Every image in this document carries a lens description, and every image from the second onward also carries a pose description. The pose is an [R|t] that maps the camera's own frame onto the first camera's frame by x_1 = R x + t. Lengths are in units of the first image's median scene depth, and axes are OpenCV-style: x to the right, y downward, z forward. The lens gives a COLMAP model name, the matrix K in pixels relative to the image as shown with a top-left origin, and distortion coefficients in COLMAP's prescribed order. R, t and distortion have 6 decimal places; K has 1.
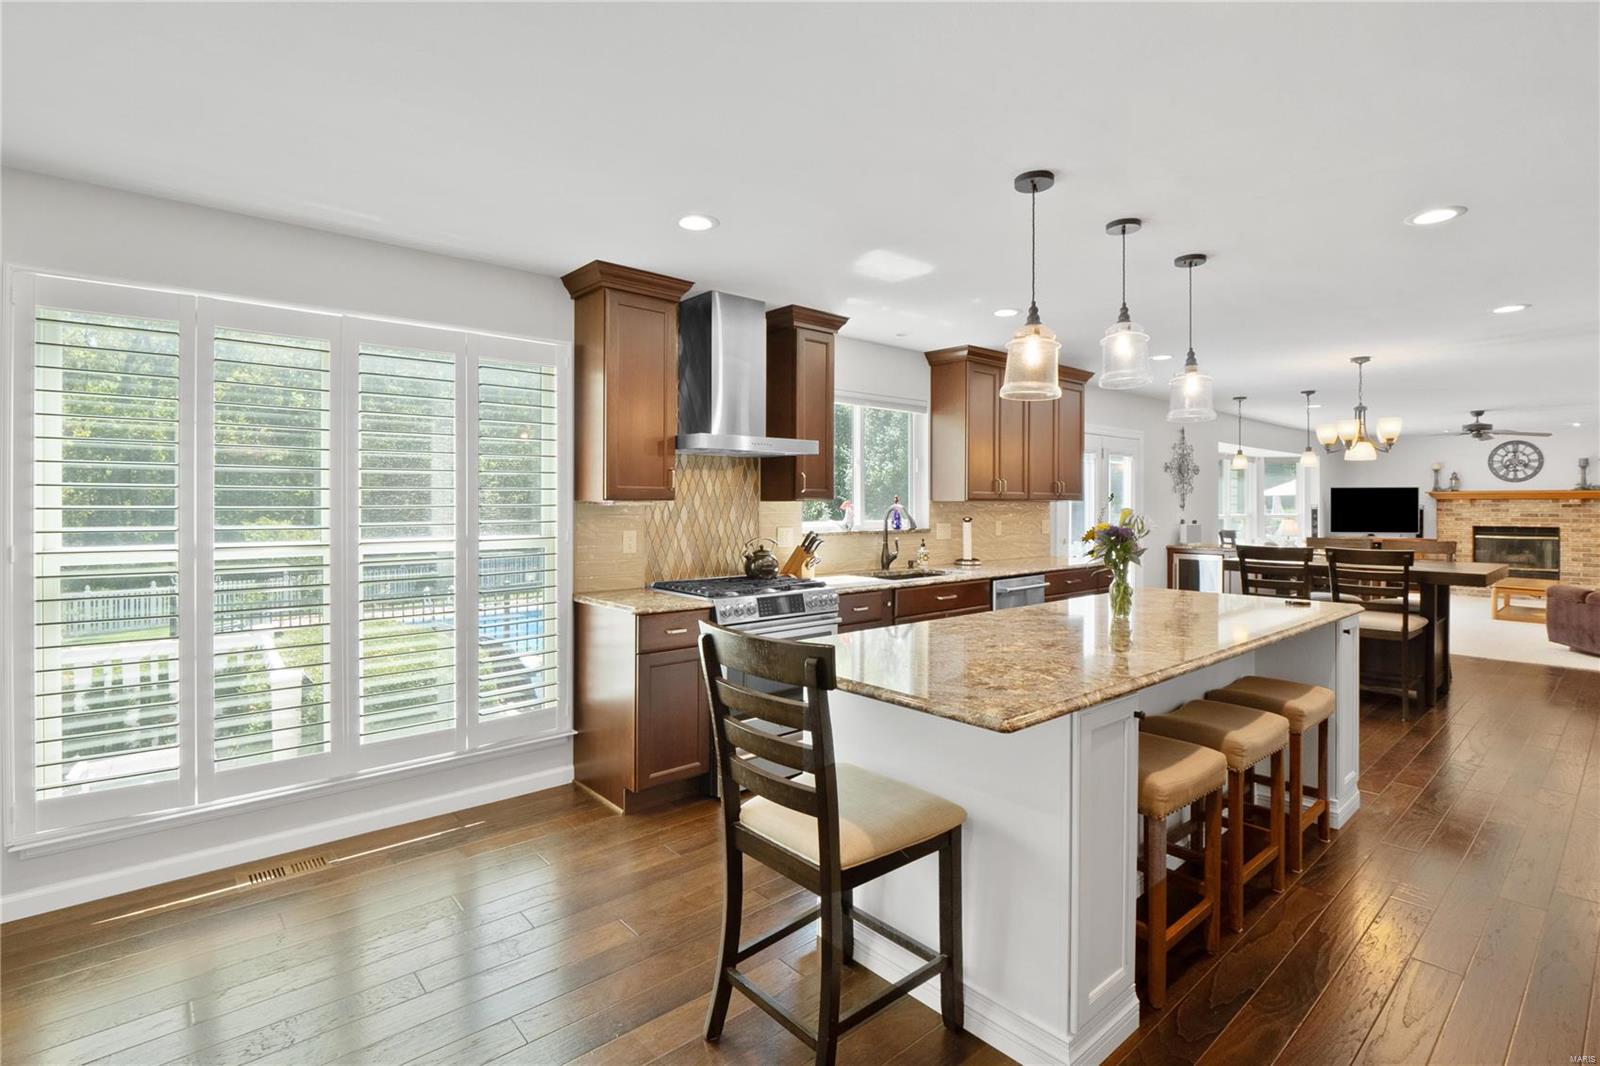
lens RADIAL K [[758.6, 0, 806.4], [0, 758.6, 508.9], [0, 0, 1]] dist [-0.012913, -0.000872]
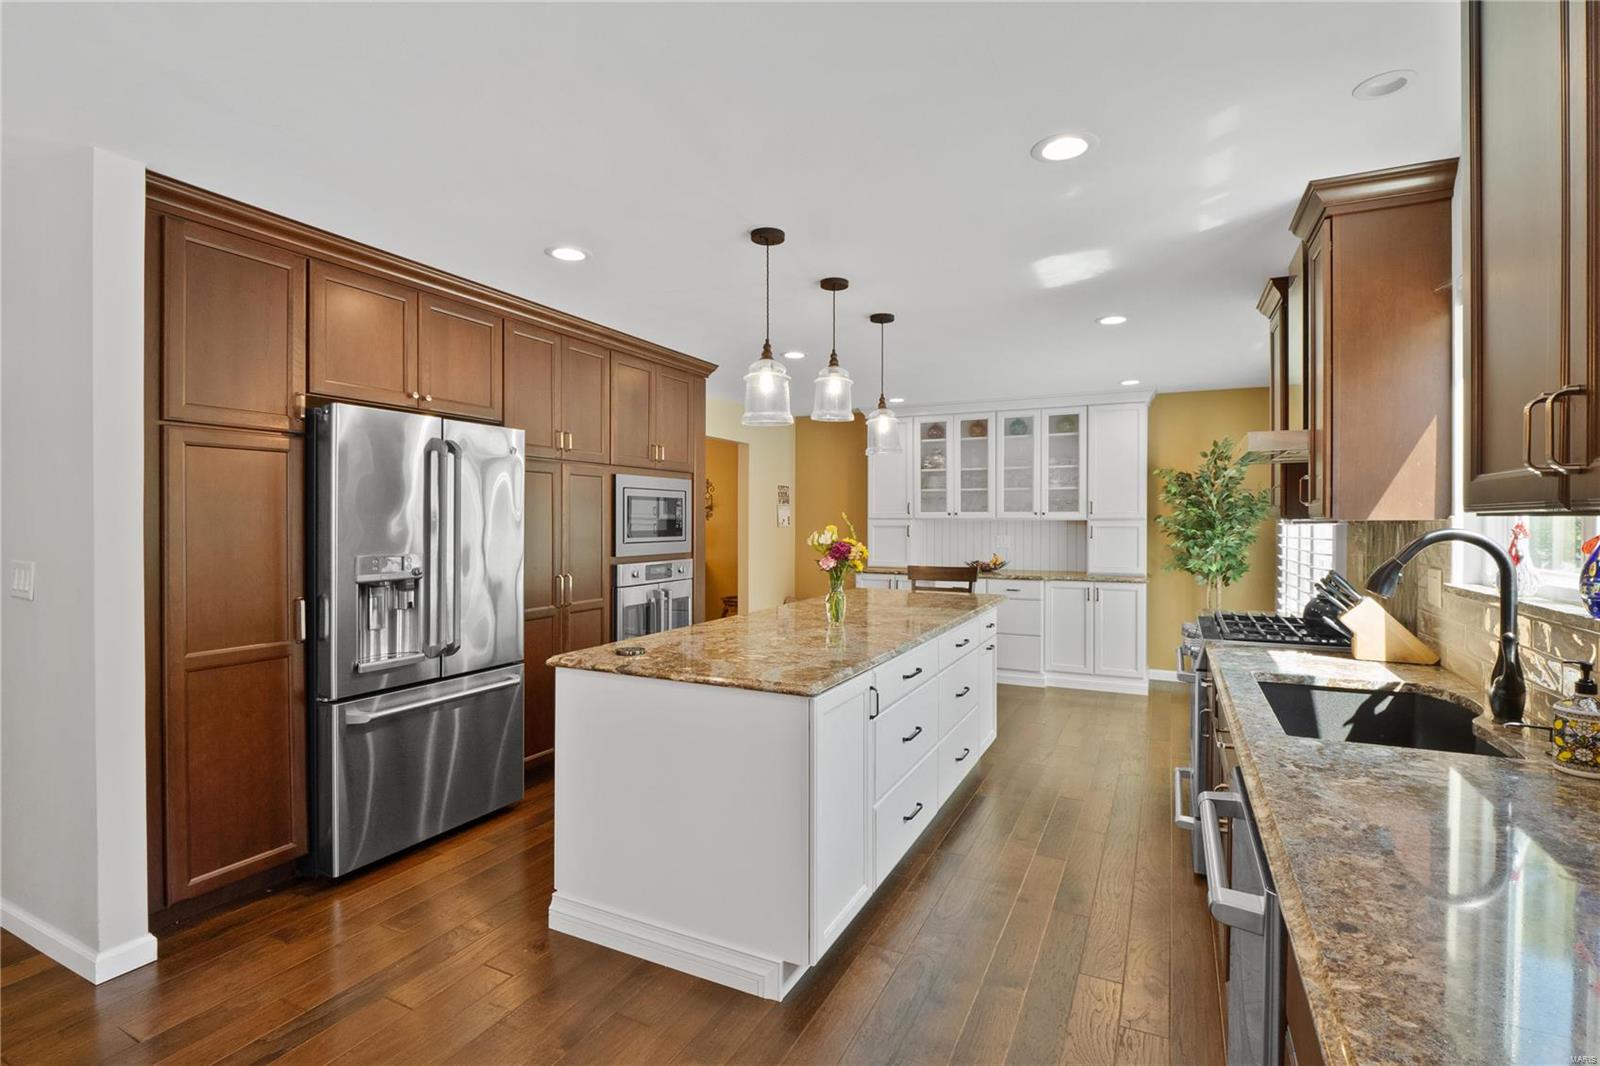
lens RADIAL K [[754.3, 0, 791.7], [0, 754.3, 519.8], [0, 0, 1]] dist [-0.005860, -0.001013]
pose [[-0.930232, -0.002607, -0.366962, 0.245747], [-0.005096, 0.999970, 0.005816, -0.004445], [0.366936, 0.007281, -0.930218, 0.557911]]
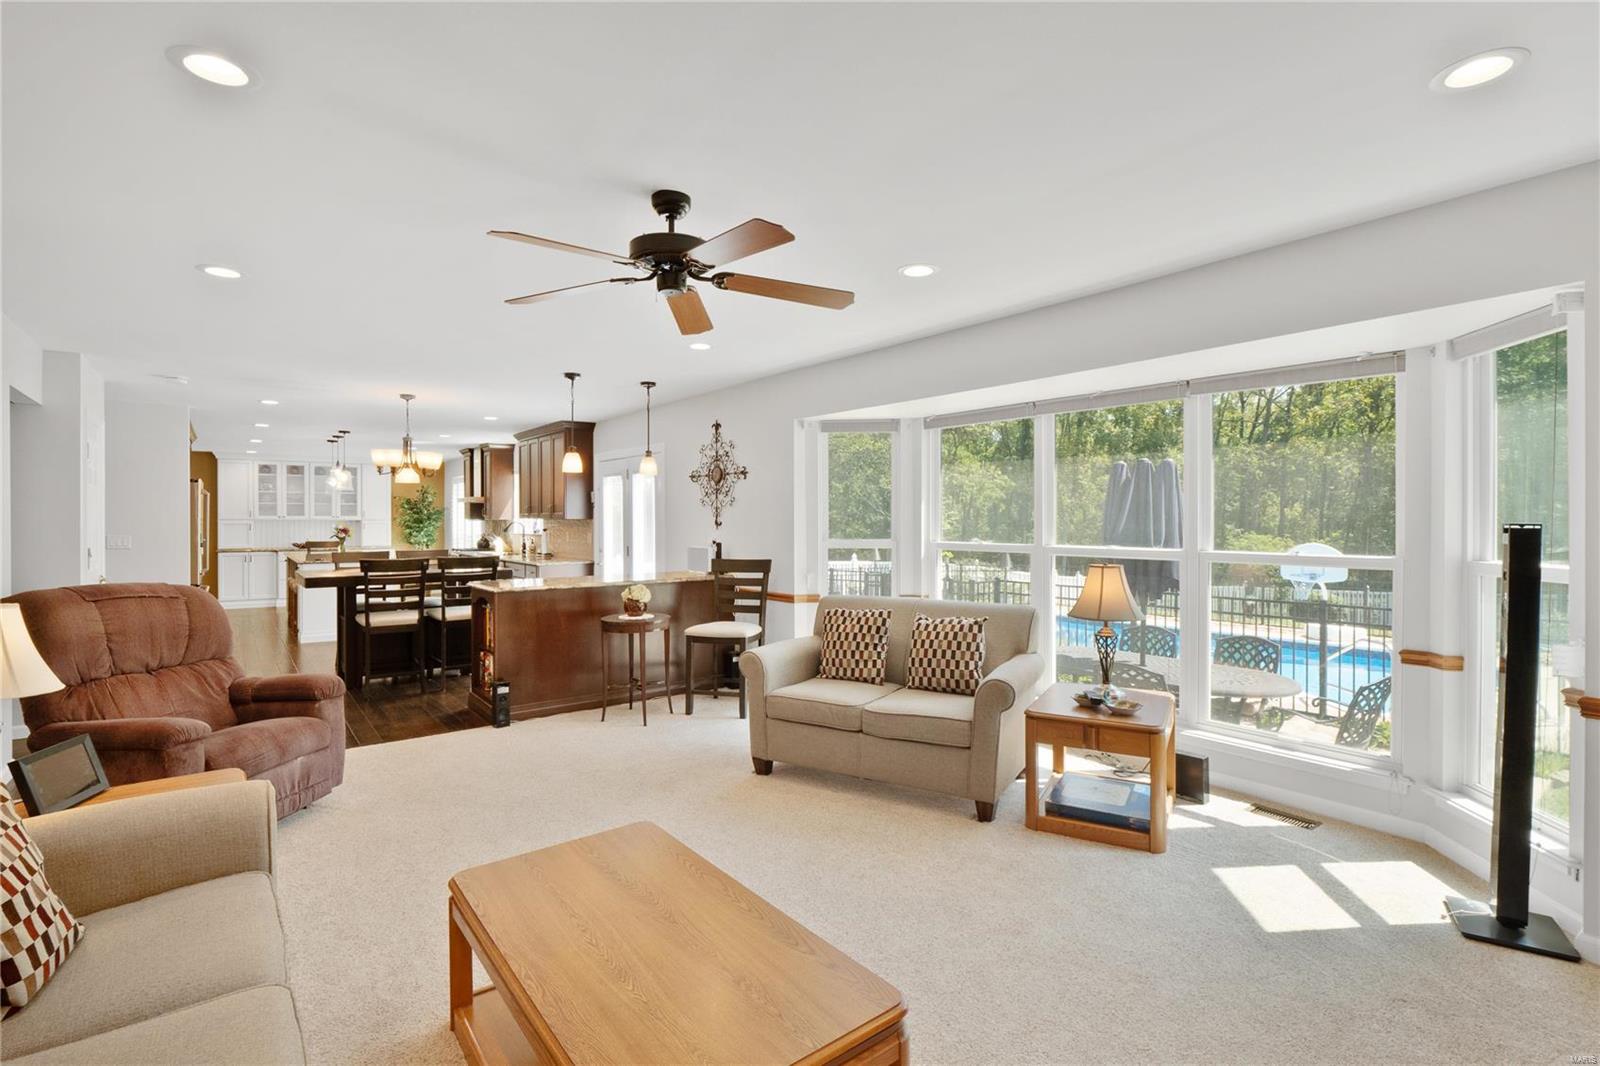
lens RADIAL K [[754.3, 0, 791.7], [0, 754.3, 519.8], [0, 0, 1]] dist [-0.005860, -0.001013]
pose [[-0.079141, -0.002962, -0.996859, 0.944519], [-0.005406, 0.999982, -0.002542, -0.003317], [0.996849, 0.005188, -0.079155, 0.867493]]
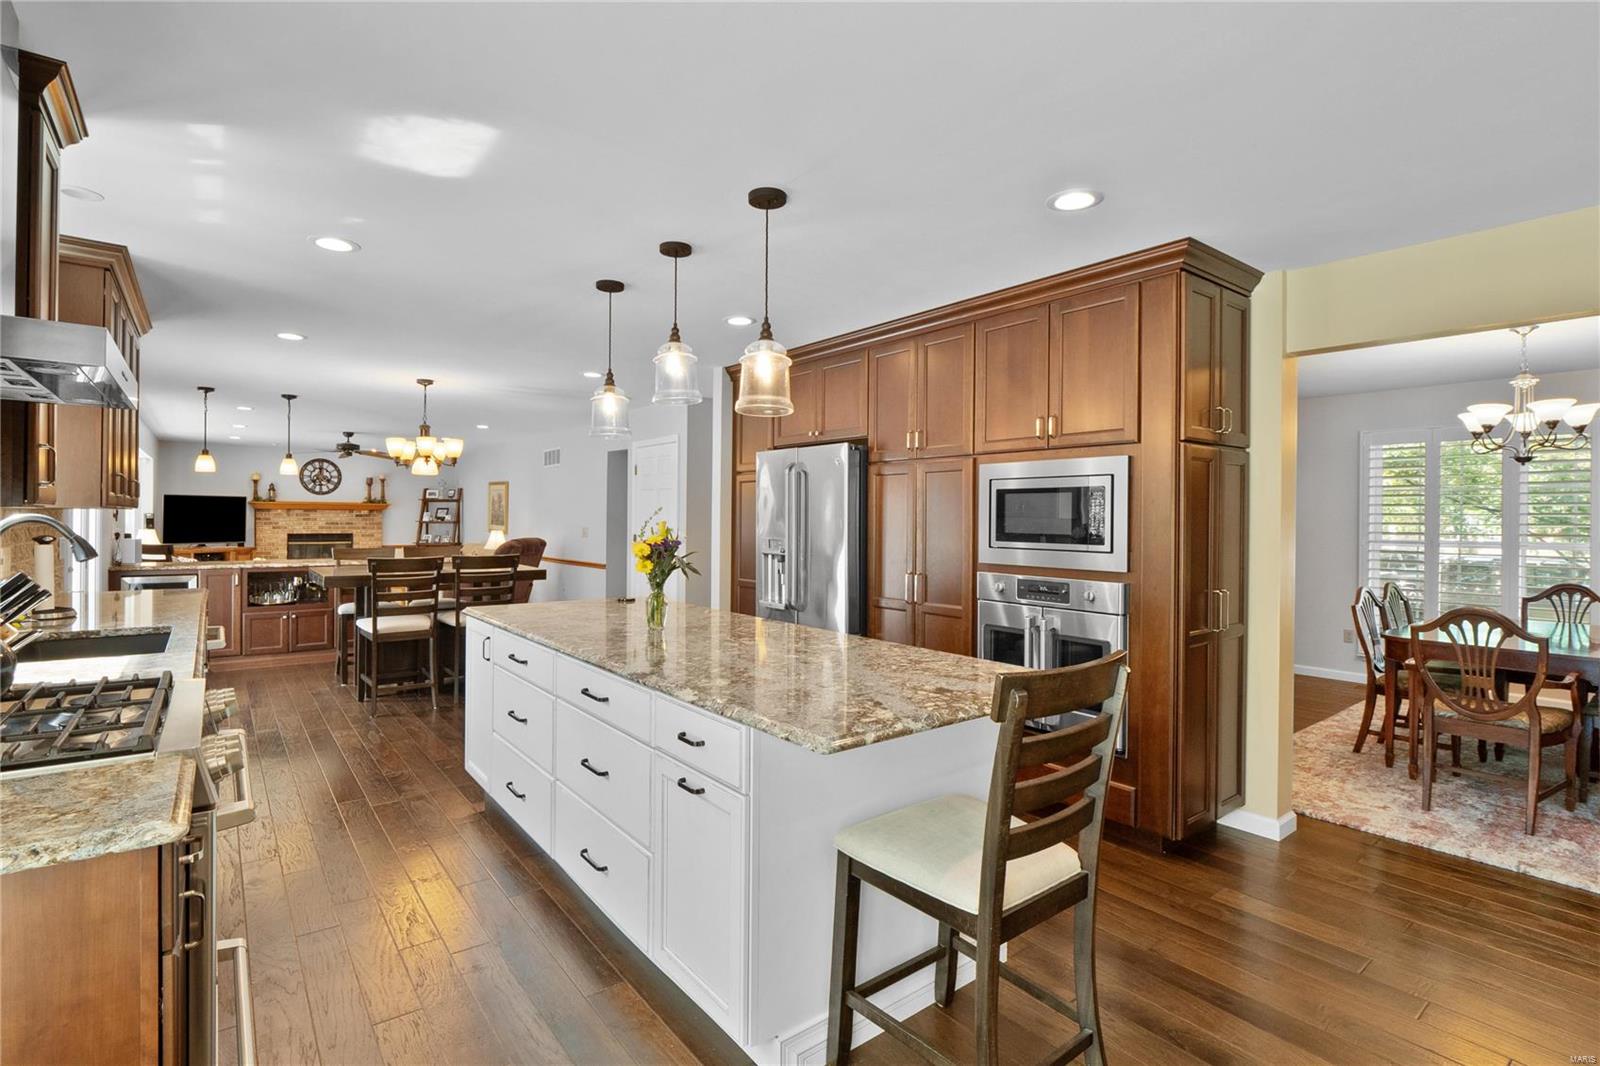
lens RADIAL K [[754.3, 0, 791.7], [0, 754.3, 519.8], [0, 0, 1]] dist [-0.005860, -0.001013]
pose [[0.072787, -0.002333, 0.997345, -0.161315], [-0.001958, 0.999995, 0.002482, -0.001865], [-0.997346, -0.002133, 0.072782, 0.207283]]
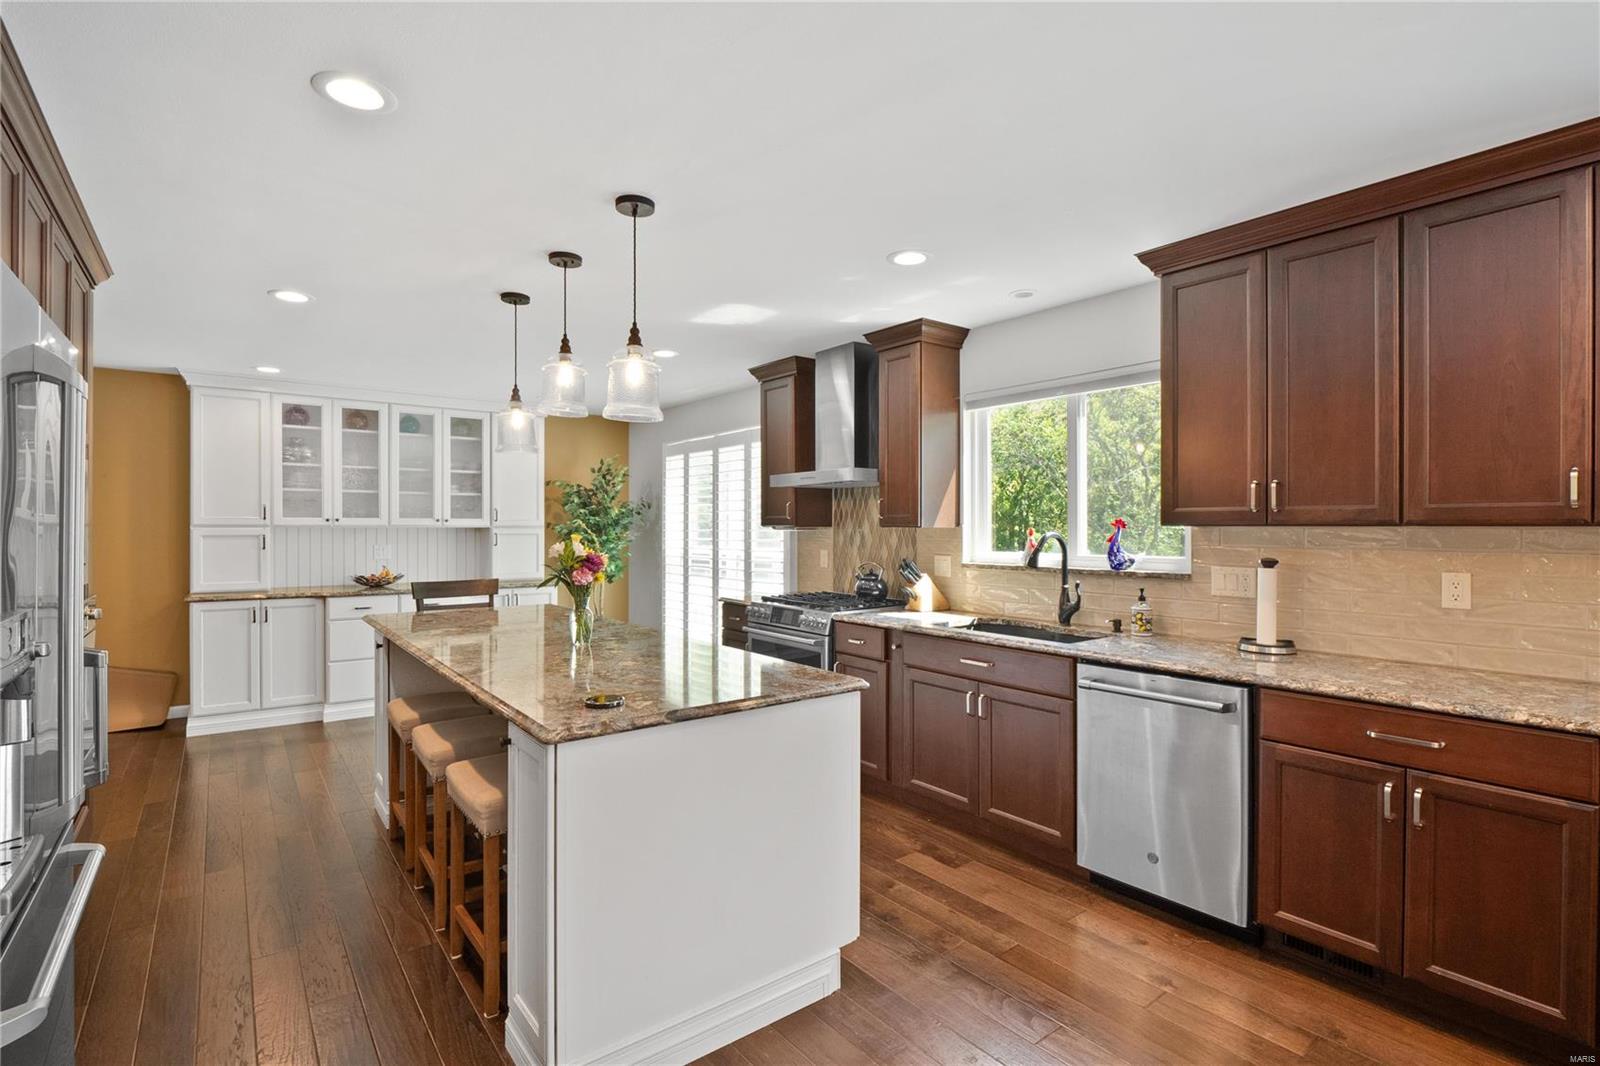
lens RADIAL K [[762.8, 0, 798.9], [0, 762.8, 528.6], [0, 0, 1]] dist [-0.000424, -0.012405]
pose [[-0.065873, 0.000629, -0.997828, 0.387324], [-0.007829, 0.999969, 0.001148, -0.003678], [0.997797, 0.007887, -0.065866, 0.375369]]
